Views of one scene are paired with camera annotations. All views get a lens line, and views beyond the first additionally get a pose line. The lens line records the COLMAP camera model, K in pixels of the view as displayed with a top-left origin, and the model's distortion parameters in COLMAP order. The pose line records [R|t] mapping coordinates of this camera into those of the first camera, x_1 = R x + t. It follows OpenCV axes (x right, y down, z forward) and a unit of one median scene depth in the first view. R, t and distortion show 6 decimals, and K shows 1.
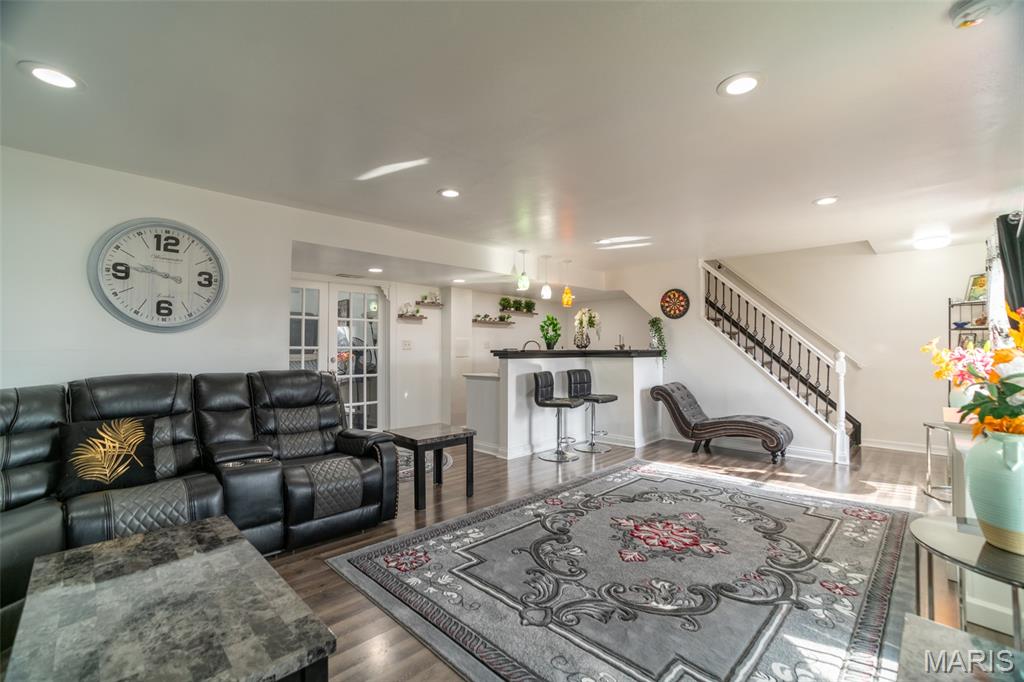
lens RADIAL K [[452.4, 0, 512.0], [0, 452.4, 341.0], [0, 0, 1]] dist [-0.081948, 0.033445]
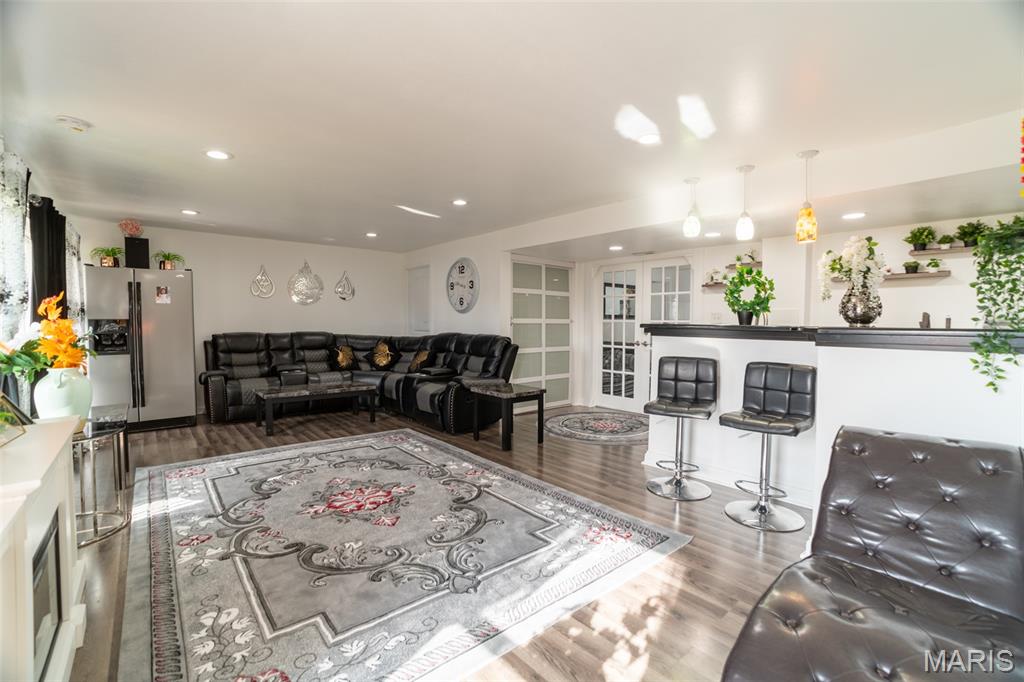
lens RADIAL K [[452.4, 0, 512.0], [0, 452.4, 341.0], [0, 0, 1]] dist [-0.081948, 0.033445]
pose [[-0.091091, 0.044820, -0.994833, 1.172279], [0.012251, 0.998962, 0.043884, 0.018985], [0.995767, -0.008191, -0.091545, 1.272016]]
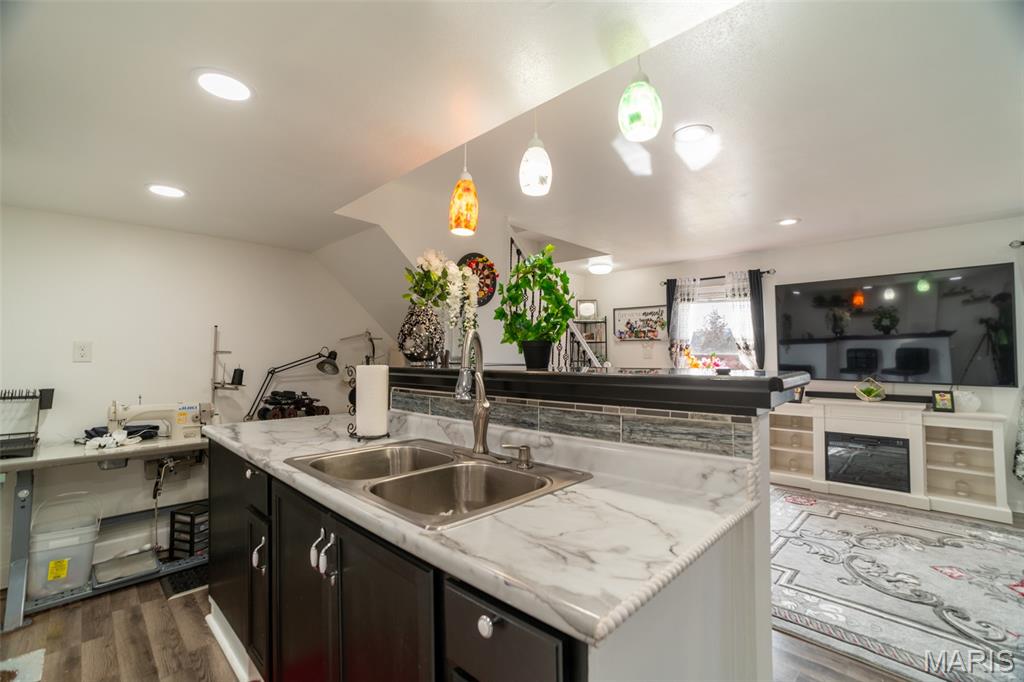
lens RADIAL K [[452.4, 0, 512.0], [0, 452.4, 341.0], [0, 0, 1]] dist [-0.081948, 0.033445]
pose [[0.000036, 0.029408, 0.999567, -0.356321], [-0.014069, 0.999469, -0.029405, 0.016946], [-0.999901, -0.014062, 0.000450, 1.727560]]
